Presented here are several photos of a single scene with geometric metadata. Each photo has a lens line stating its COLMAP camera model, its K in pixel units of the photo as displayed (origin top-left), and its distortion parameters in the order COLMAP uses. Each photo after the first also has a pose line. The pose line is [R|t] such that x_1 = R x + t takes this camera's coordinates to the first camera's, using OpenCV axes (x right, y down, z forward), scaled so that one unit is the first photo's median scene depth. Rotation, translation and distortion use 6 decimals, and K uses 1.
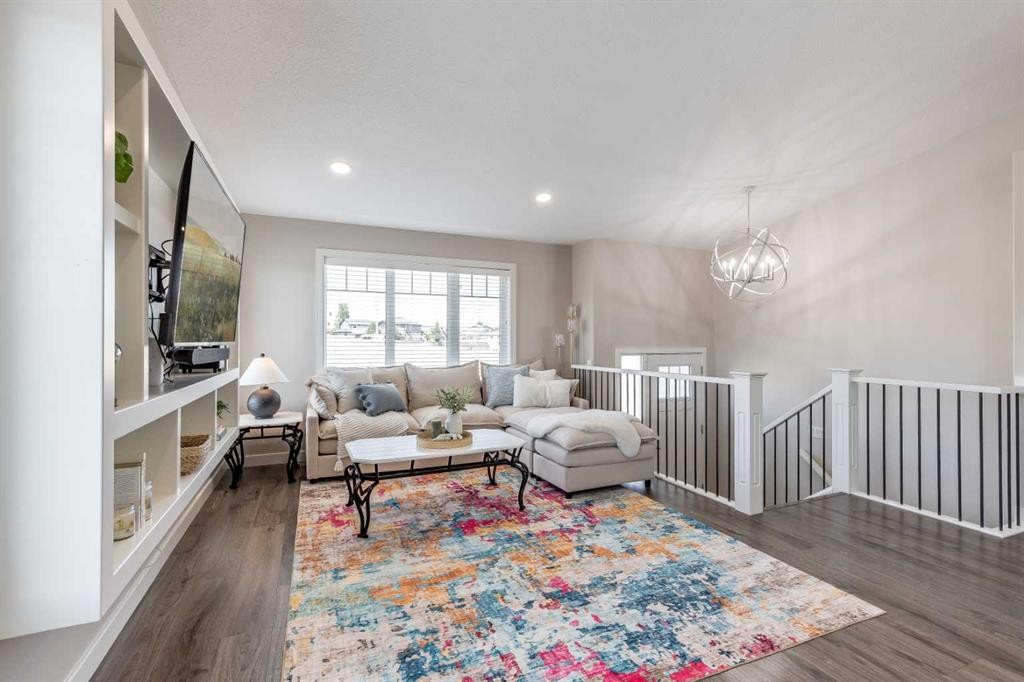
lens RADIAL K [[464.5, 0, 507.3], [0, 464.5, 340.4], [0, 0, 1]] dist [0.006218, 0.000378]
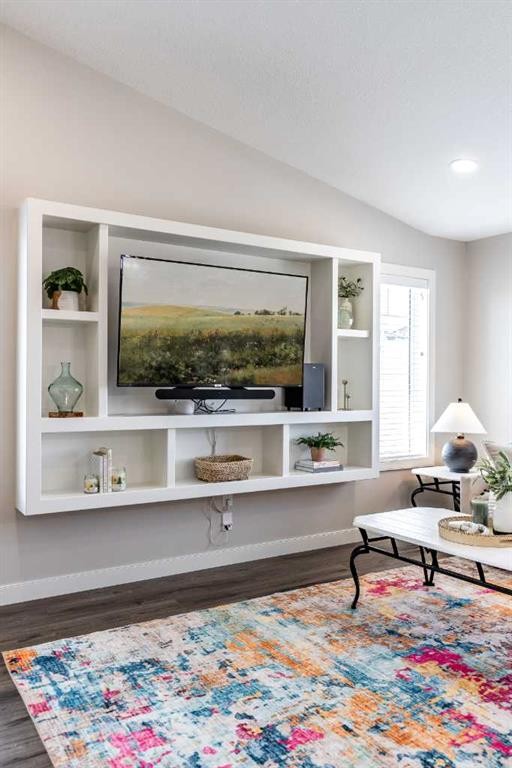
lens RADIAL K [[609.3, 0, 259.8], [0, 609.3, 383.4], [0, 0, 1]] dist [0.006804, -0.005101]
pose [[0.165525, 0.003493, -0.986199, 0.743438], [-0.005778, 0.999980, 0.002572, -0.001254], [0.986189, 0.005273, 0.165541, 0.589771]]
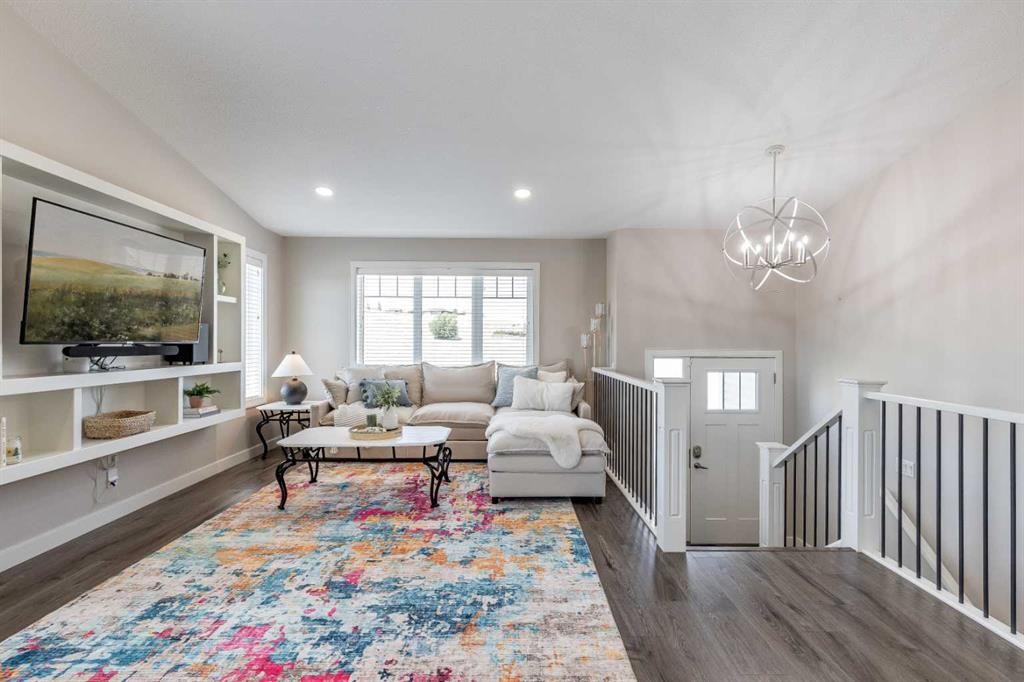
lens RADIAL K [[462.1, 0, 504.8], [0, 462.1, 343.1], [0, 0, 1]] dist [0.005256, 0.000113]
pose [[0.920484, 0.003050, -0.390768, 0.613946], [-0.002131, 0.999994, 0.002786, 0.003394], [0.390774, -0.001731, 0.920485, 0.141619]]
